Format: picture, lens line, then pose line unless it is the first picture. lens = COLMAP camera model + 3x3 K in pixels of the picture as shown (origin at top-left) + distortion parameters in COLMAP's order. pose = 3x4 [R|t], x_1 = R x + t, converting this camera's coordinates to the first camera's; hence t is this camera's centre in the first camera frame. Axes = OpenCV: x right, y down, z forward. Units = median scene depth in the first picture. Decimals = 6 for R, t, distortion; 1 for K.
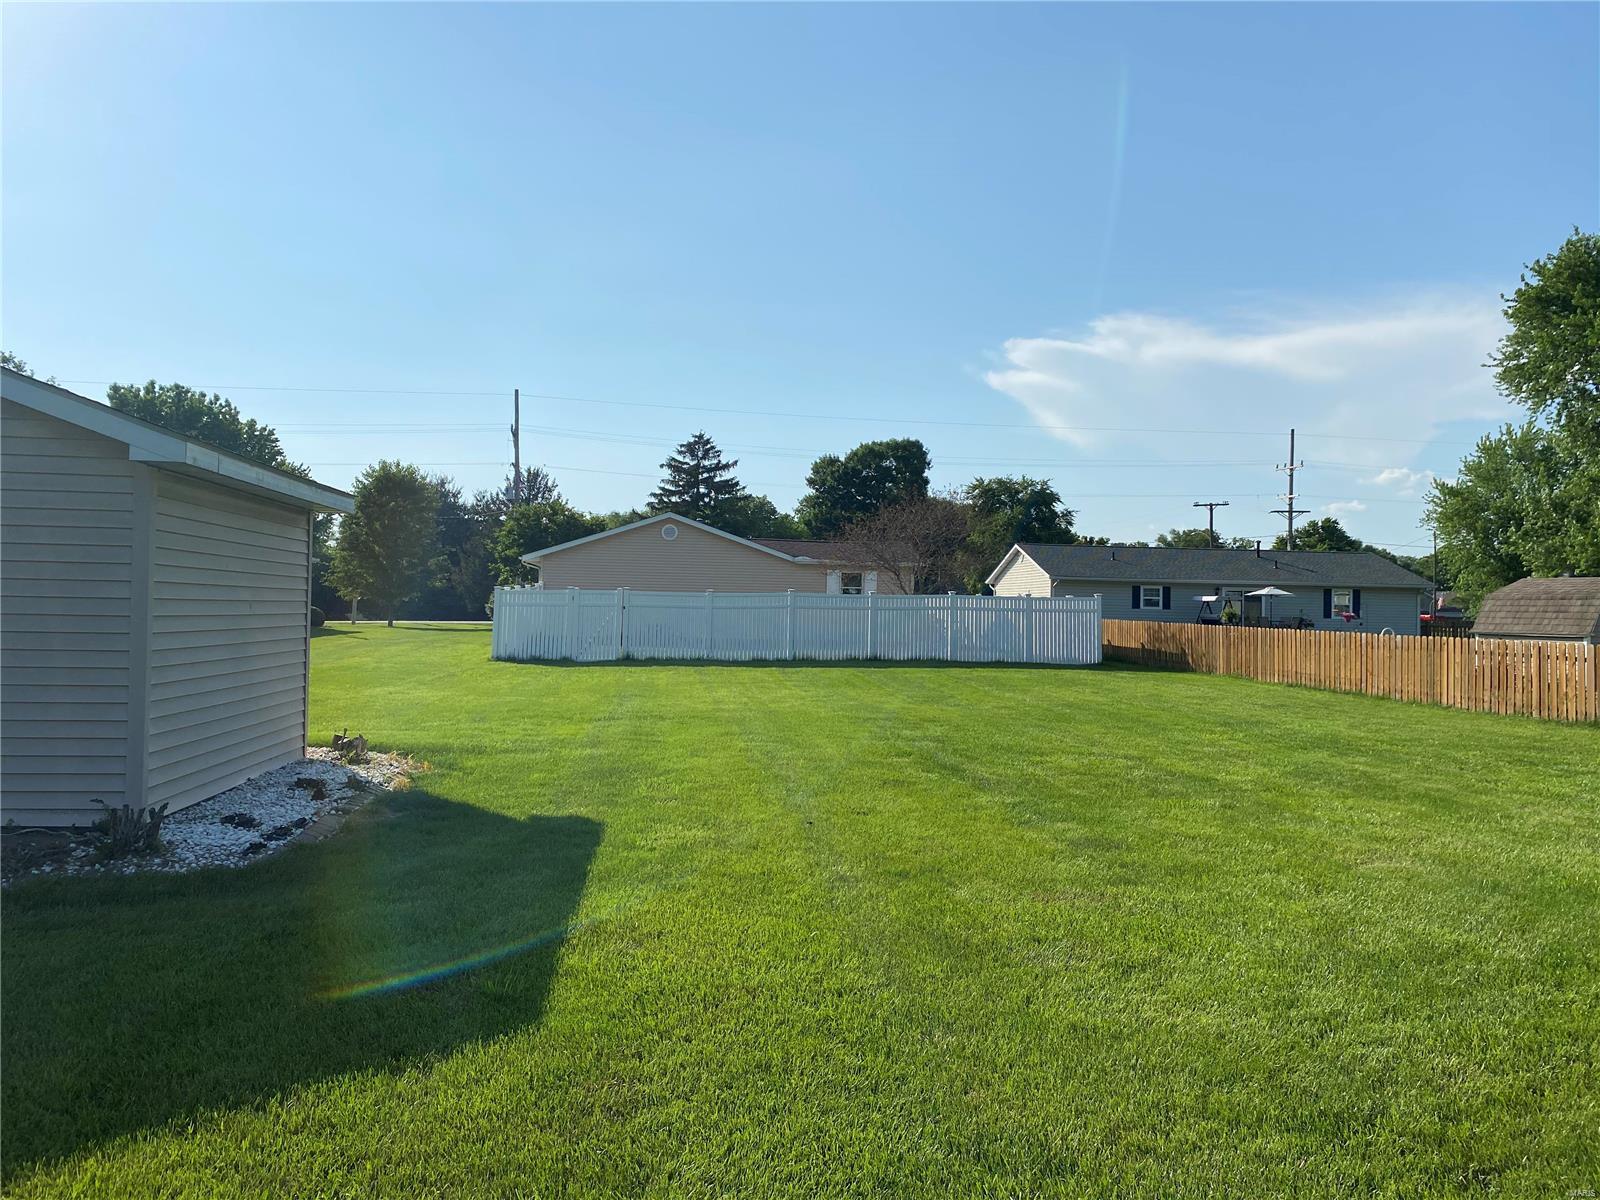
lens RADIAL K [[1319.2, 0, 800.0], [0, 1319.2, 600.0], [0, 0, 1]] dist [0.256724, -0.517199]
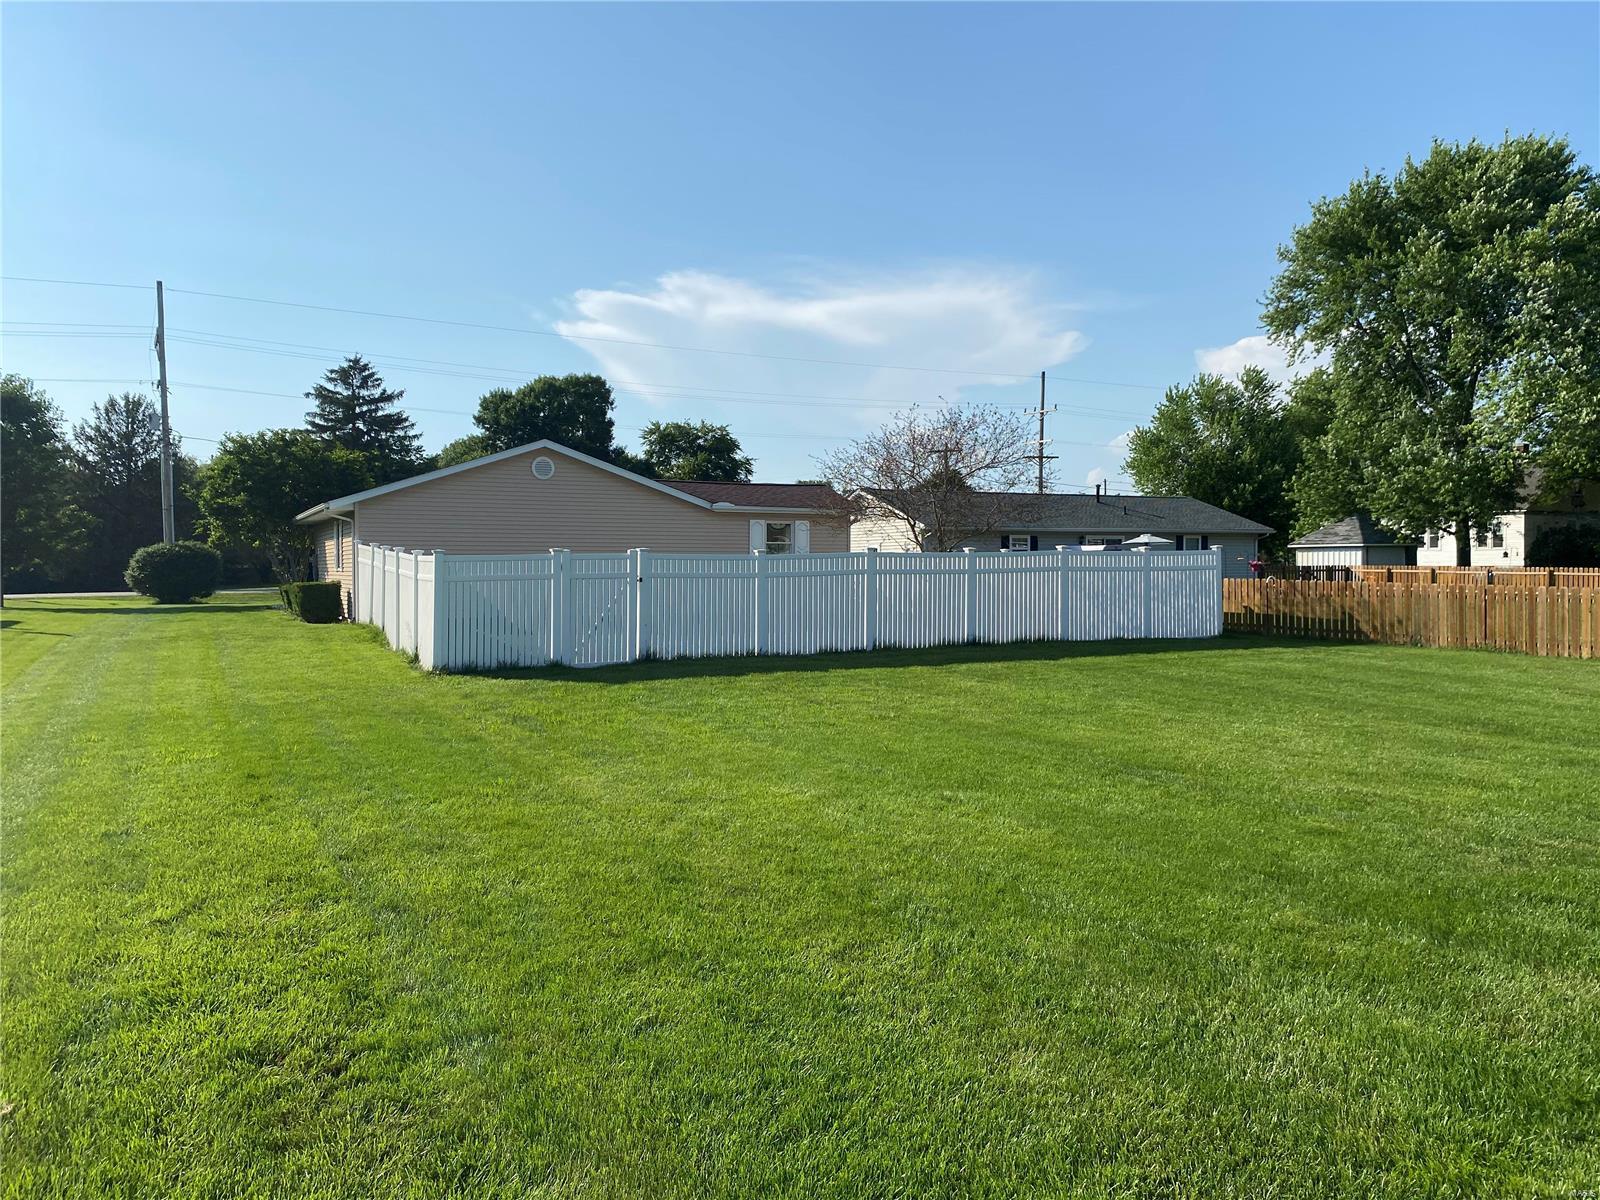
lens RADIAL K [[1319.2, 0, 800.0], [0, 1319.2, 600.0], [0, 0, 1]] dist [0.256724, -0.517199]
pose [[0.950598, -0.028254, 0.309135, -0.076864], [0.017131, 0.999106, 0.038637, -0.002330], [-0.309951, -0.031433, 0.950233, 0.109365]]
